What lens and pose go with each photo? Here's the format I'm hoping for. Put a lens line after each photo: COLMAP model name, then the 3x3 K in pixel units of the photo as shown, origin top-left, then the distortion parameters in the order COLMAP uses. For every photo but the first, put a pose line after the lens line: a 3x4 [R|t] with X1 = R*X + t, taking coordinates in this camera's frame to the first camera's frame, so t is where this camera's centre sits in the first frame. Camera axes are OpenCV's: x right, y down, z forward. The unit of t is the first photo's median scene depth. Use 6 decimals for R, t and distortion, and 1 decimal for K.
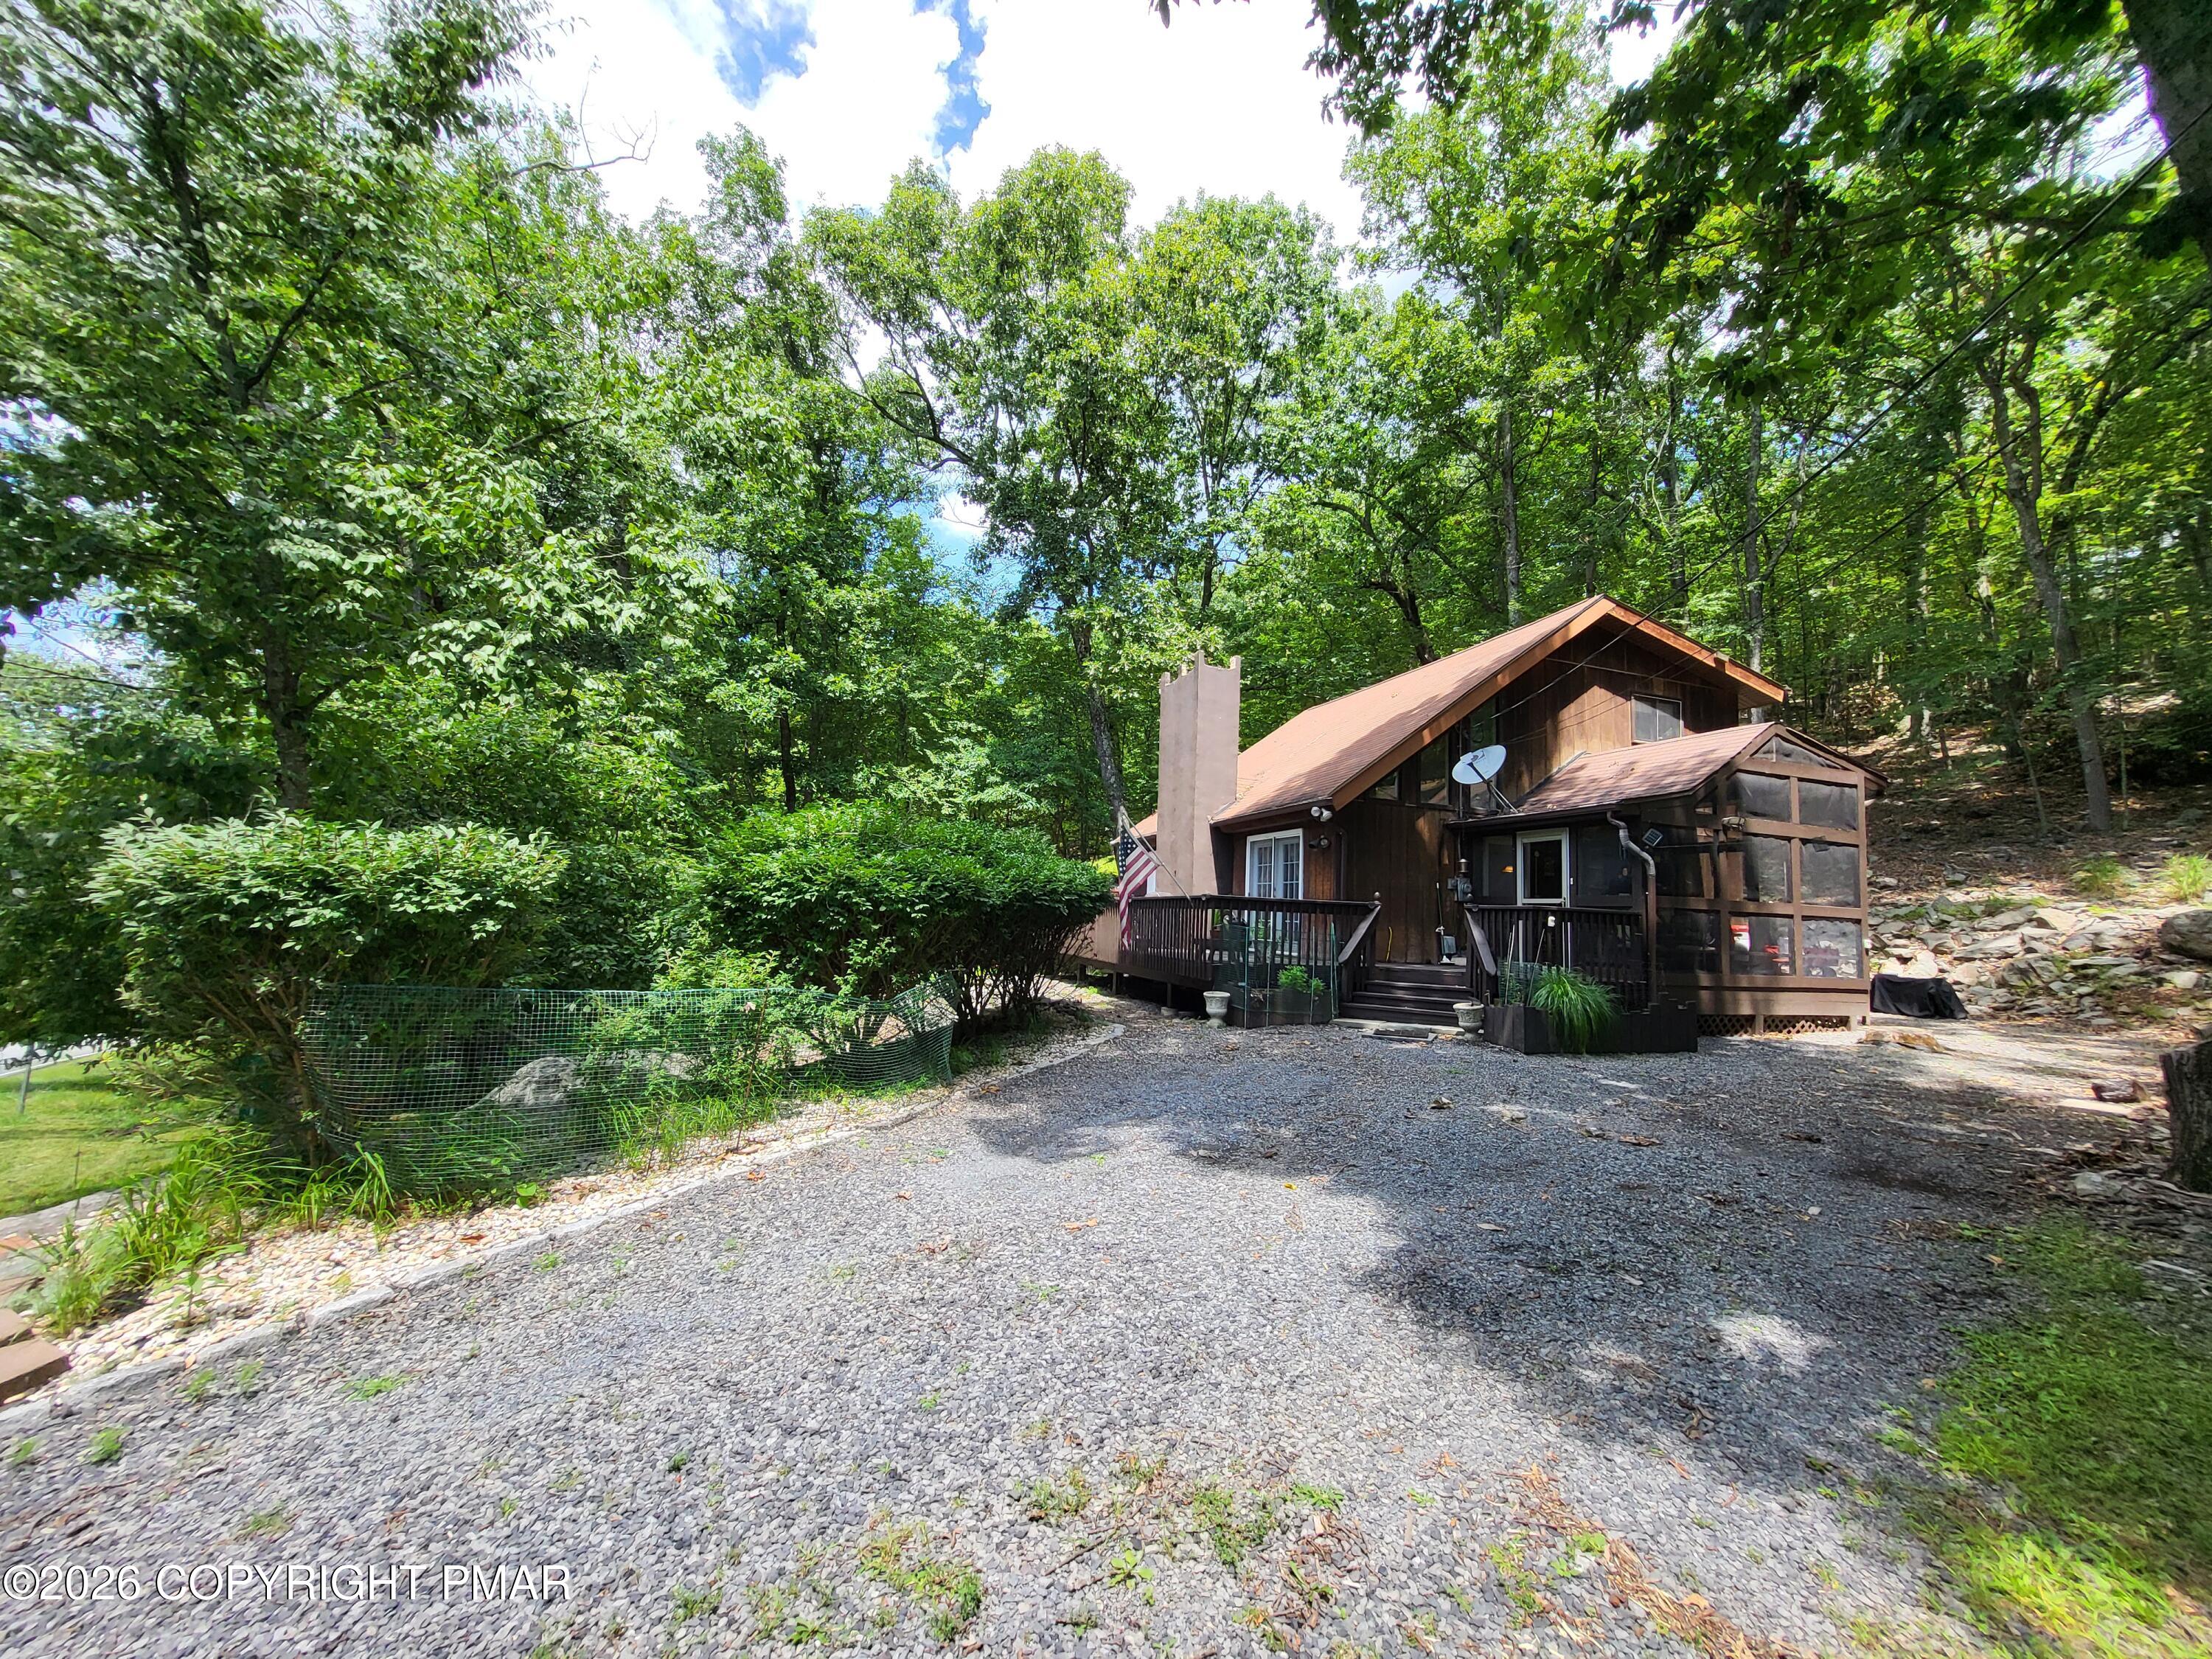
lens RADIAL K [[876.6, 0, 1106.0], [0, 876.6, 829.5], [0, 0, 1]] dist [-0.000852, -0.000112]
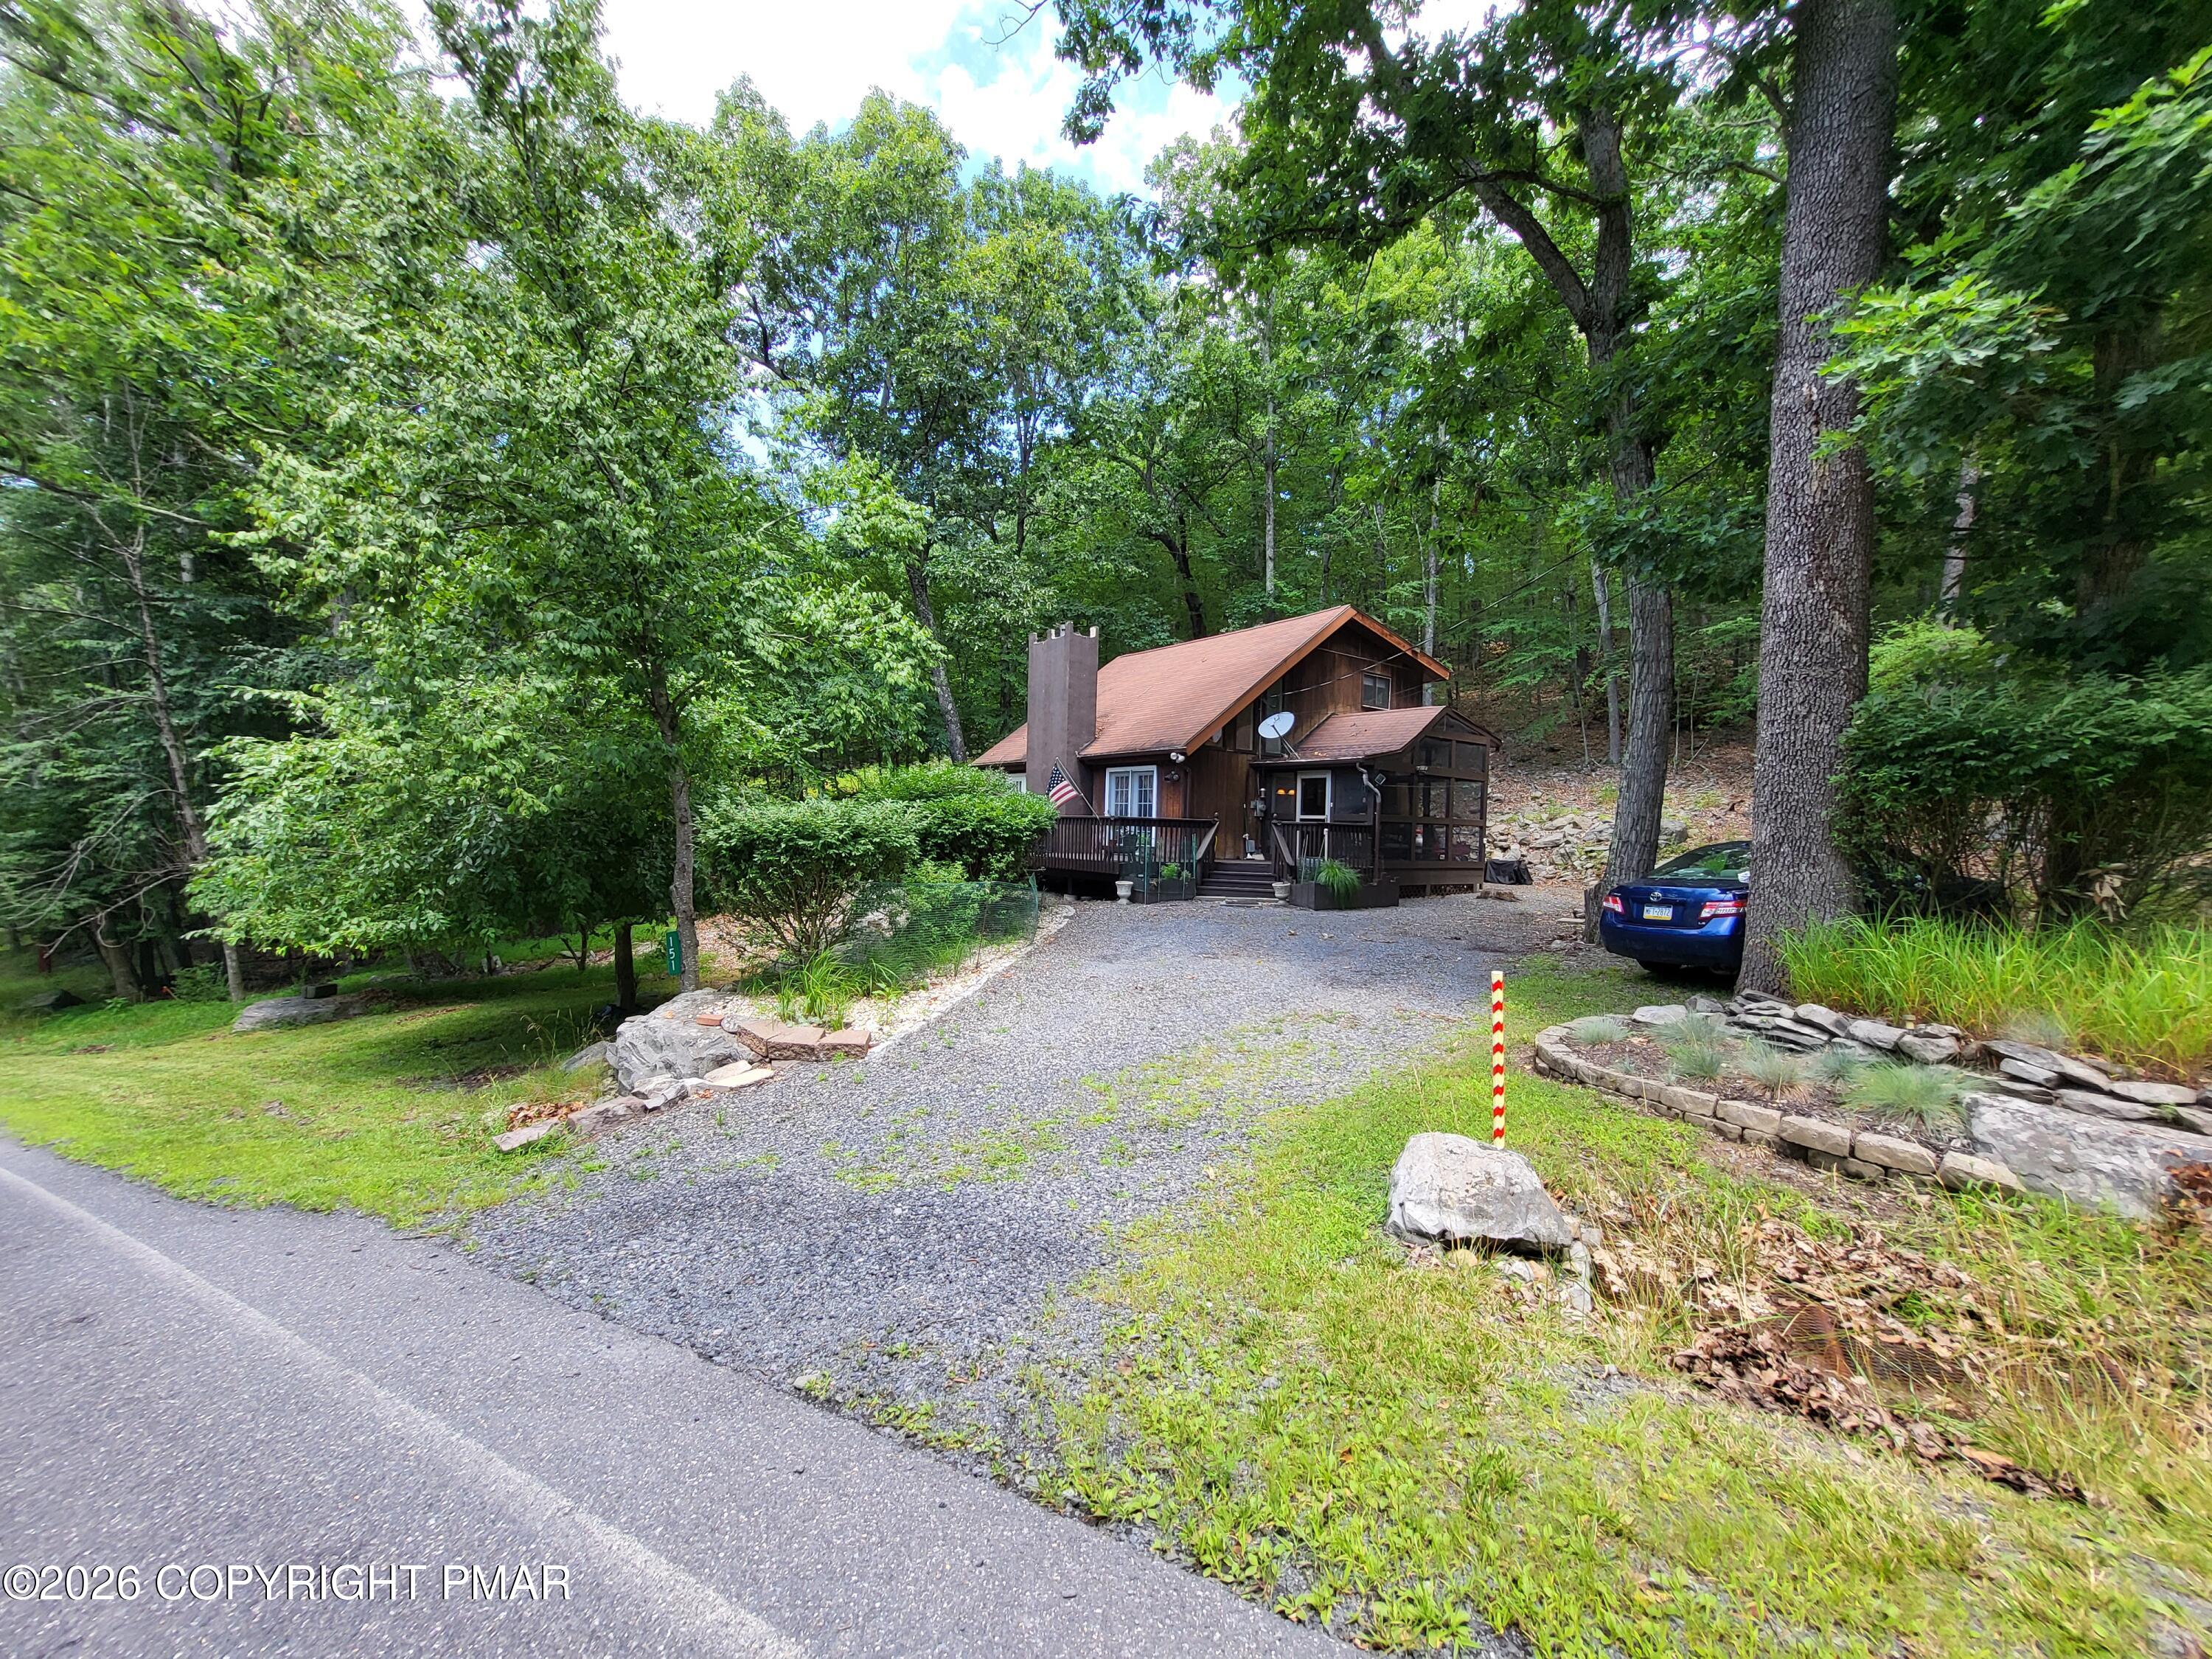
lens RADIAL K [[887.6, 0, 1106.0], [0, 887.6, 829.5], [0, 0, 1]] dist [-0.021261, -0.000032]
pose [[0.953503, -0.014080, 0.301055, -0.304869], [-0.019977, 0.993758, 0.109751, -0.058268], [-0.300721, -0.110662, 0.947270, -0.353518]]
